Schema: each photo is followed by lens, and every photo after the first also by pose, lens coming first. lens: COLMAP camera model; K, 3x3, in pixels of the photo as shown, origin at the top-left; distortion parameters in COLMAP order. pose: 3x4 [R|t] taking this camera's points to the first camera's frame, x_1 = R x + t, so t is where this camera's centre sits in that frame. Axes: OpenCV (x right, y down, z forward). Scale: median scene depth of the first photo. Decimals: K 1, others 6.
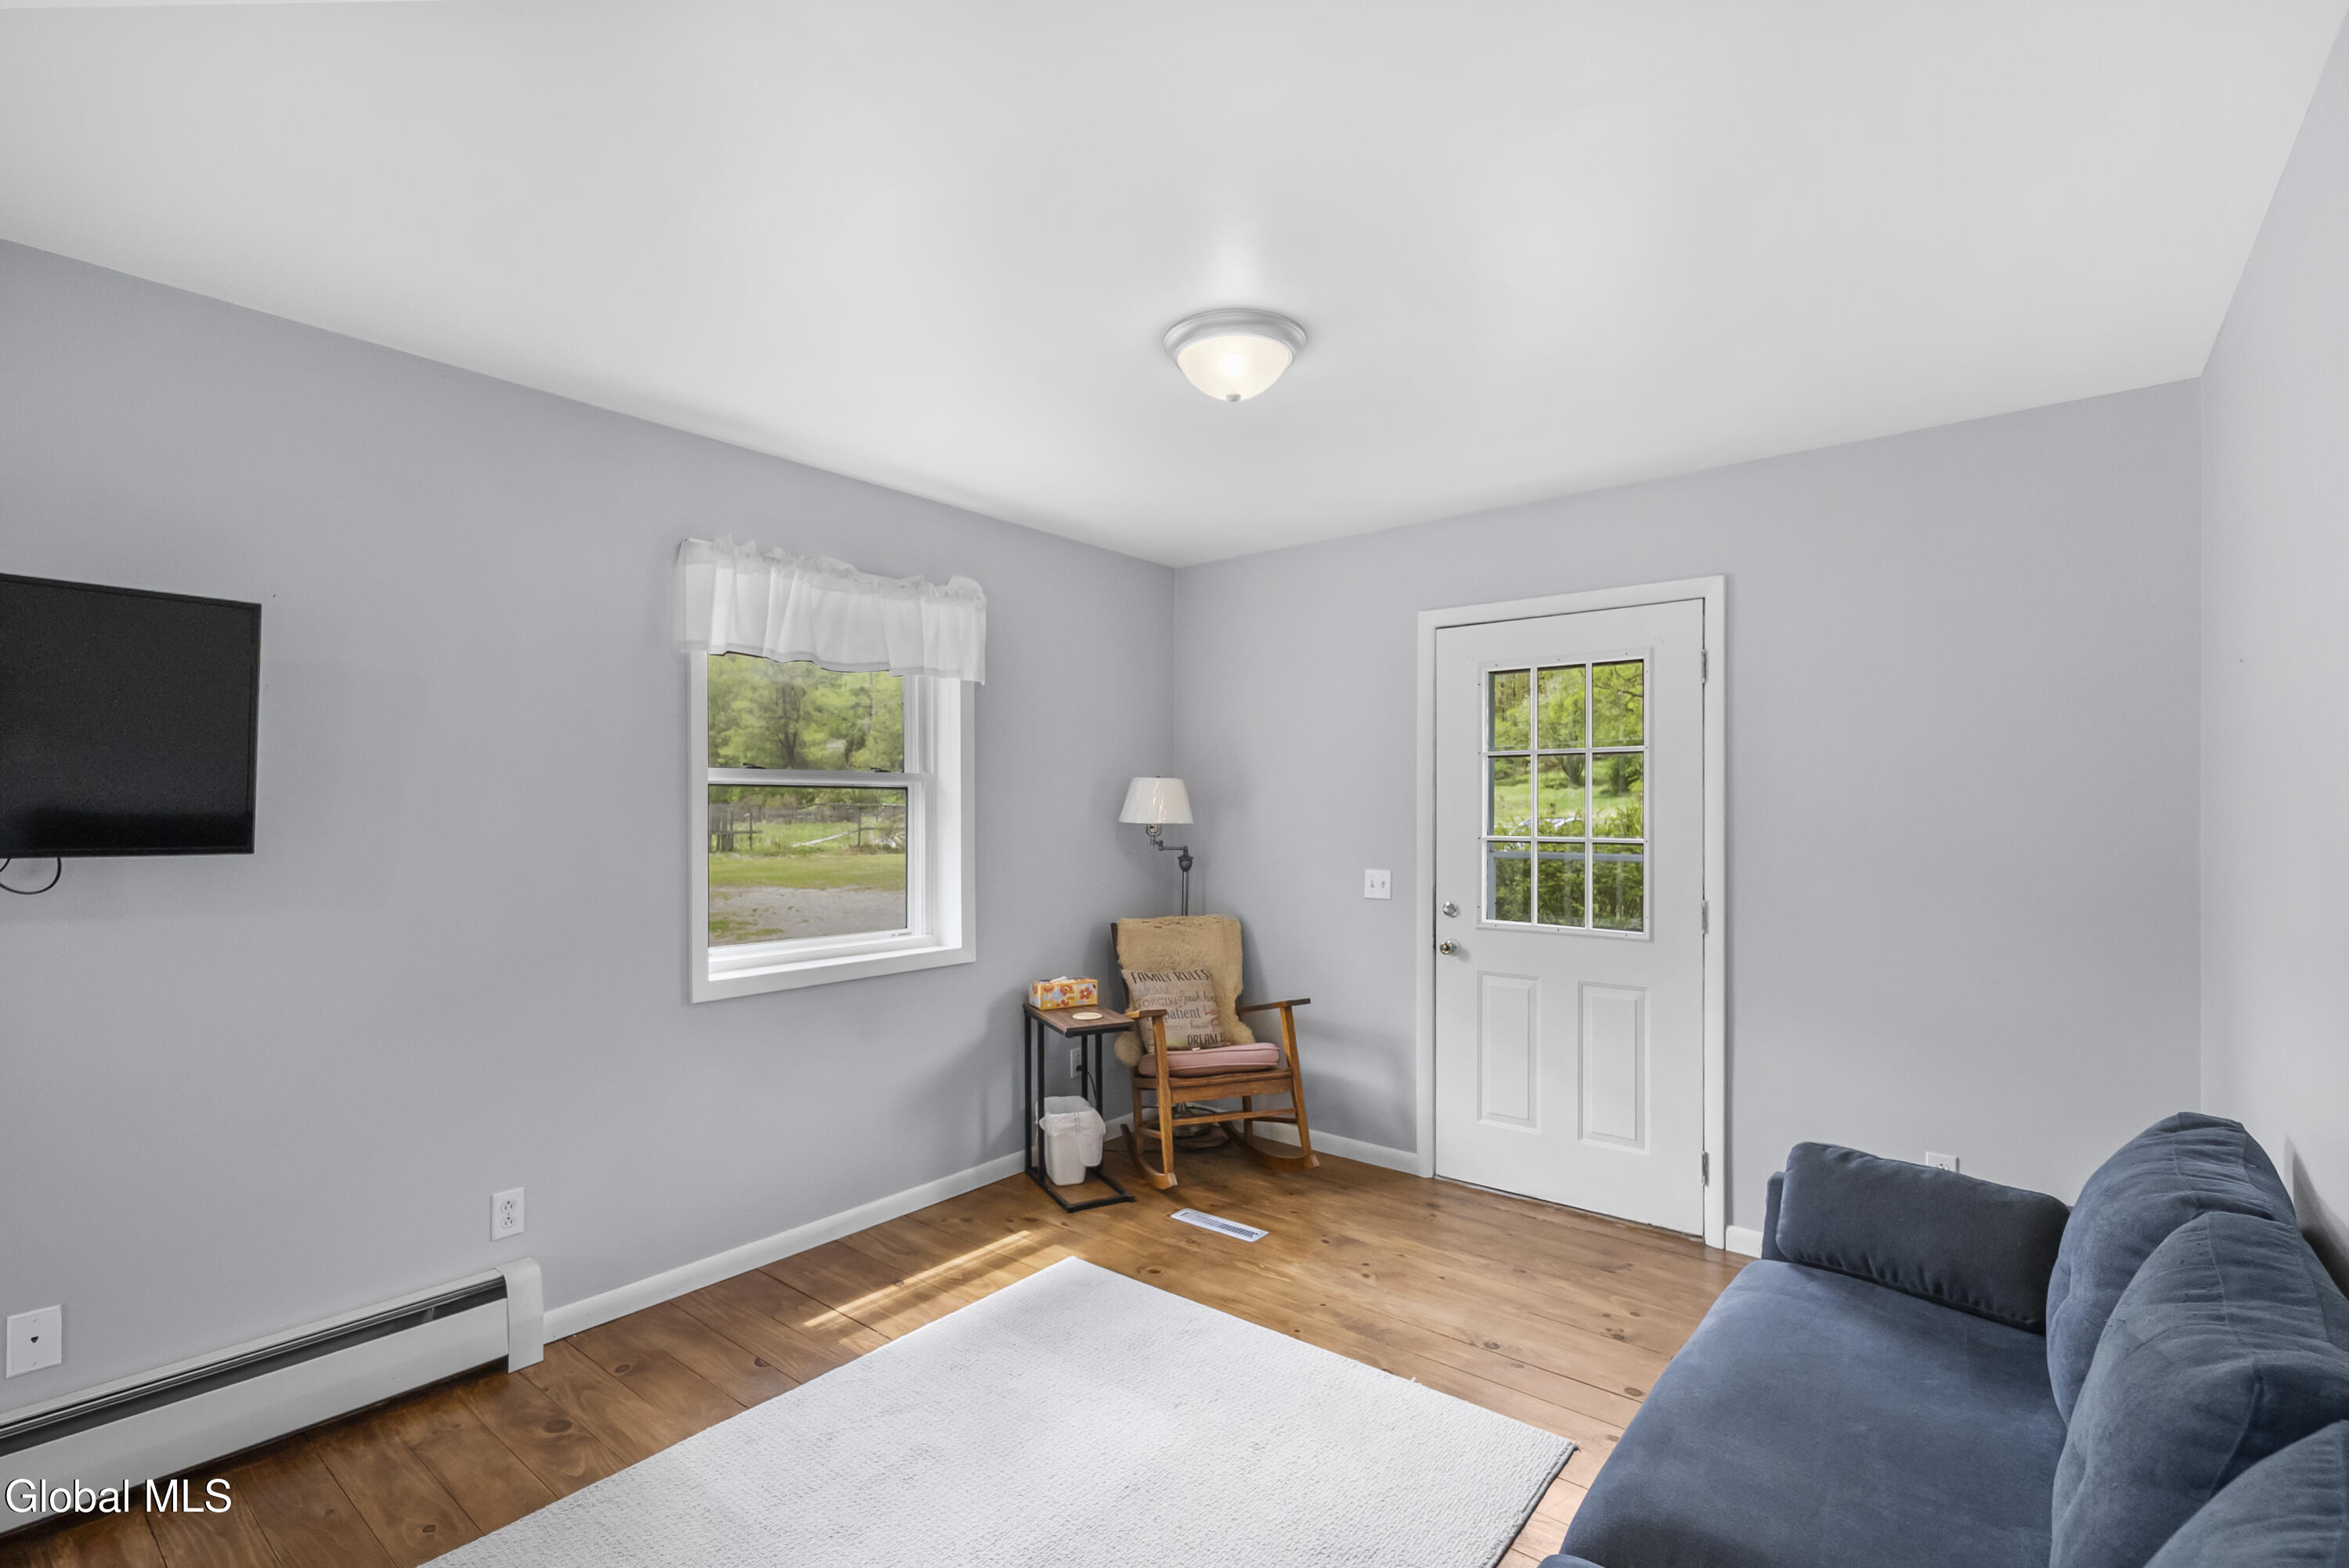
lens RADIAL K [[1067.9, 0, 1162.6], [0, 1067.9, 807.2], [0, 0, 1]] dist [-0.000376, -0.000049]
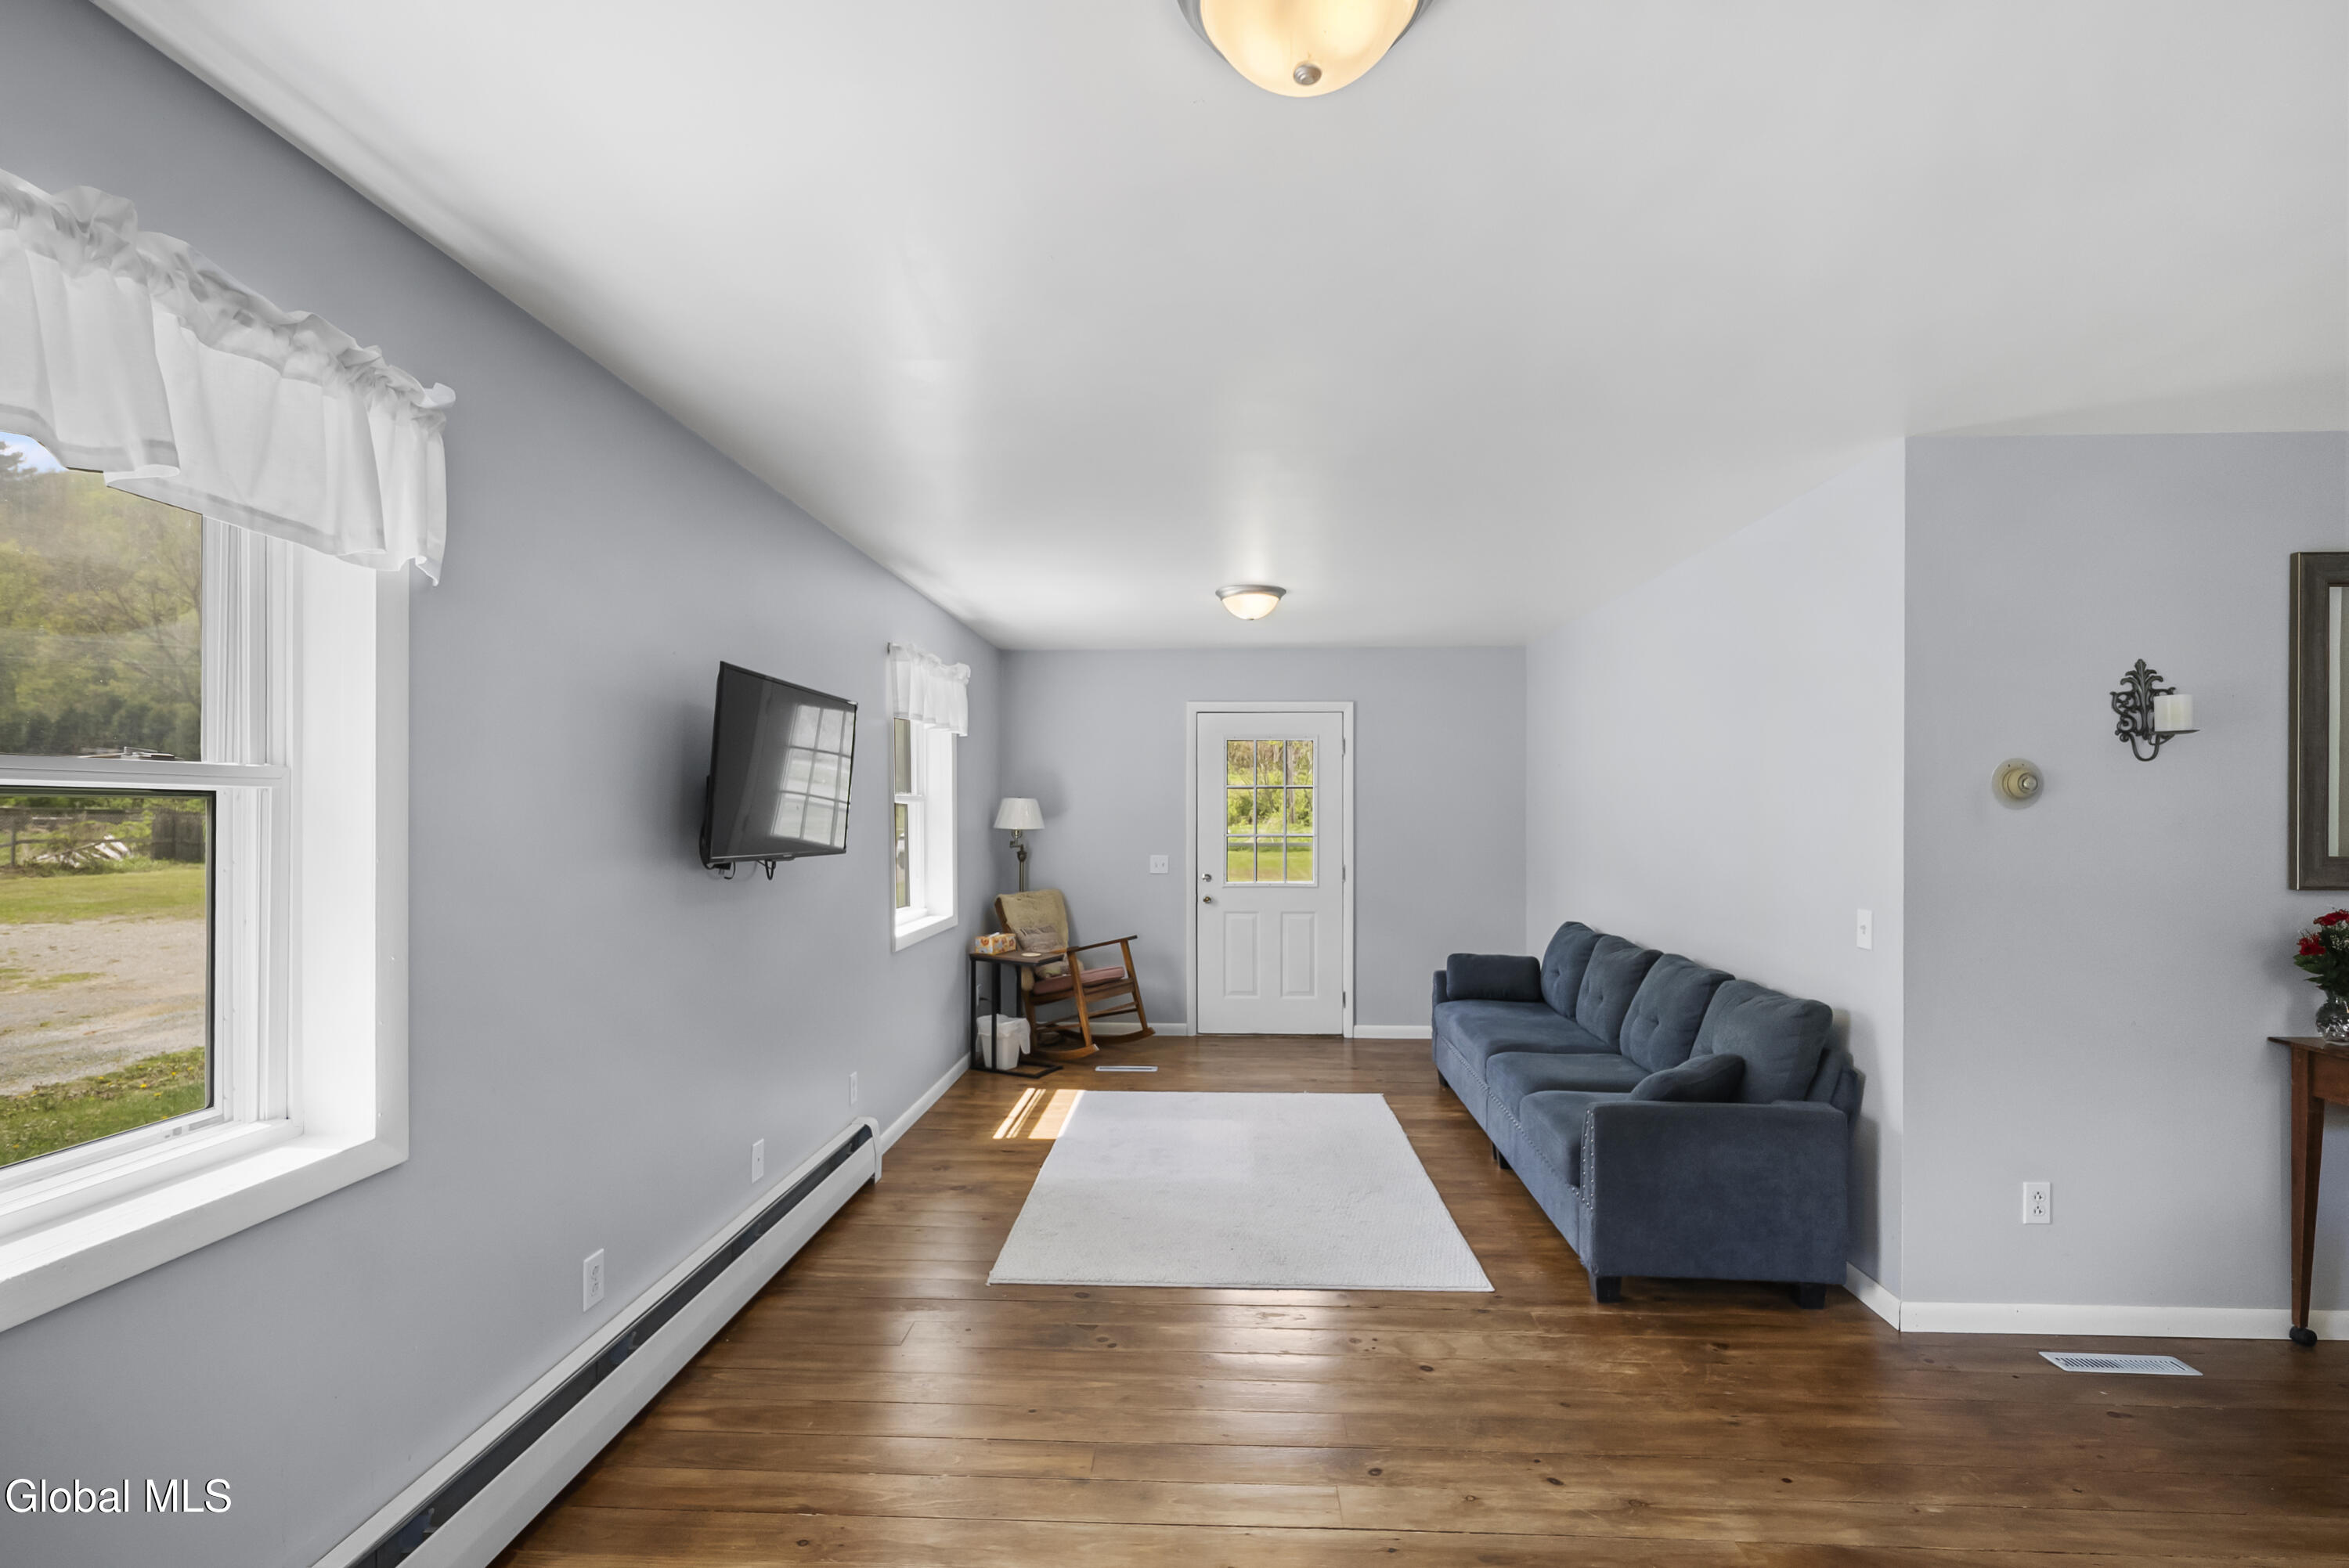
lens RADIAL K [[1045.2, 0, 1175.3], [0, 1045.2, 822.1], [0, 0, 1]] dist [0.002199, 0.000594]
pose [[0.805514, -0.008411, 0.592516, -0.871366], [0.001196, 0.999920, 0.012568, -0.016217], [-0.592575, -0.009415, 0.805460, -0.368696]]
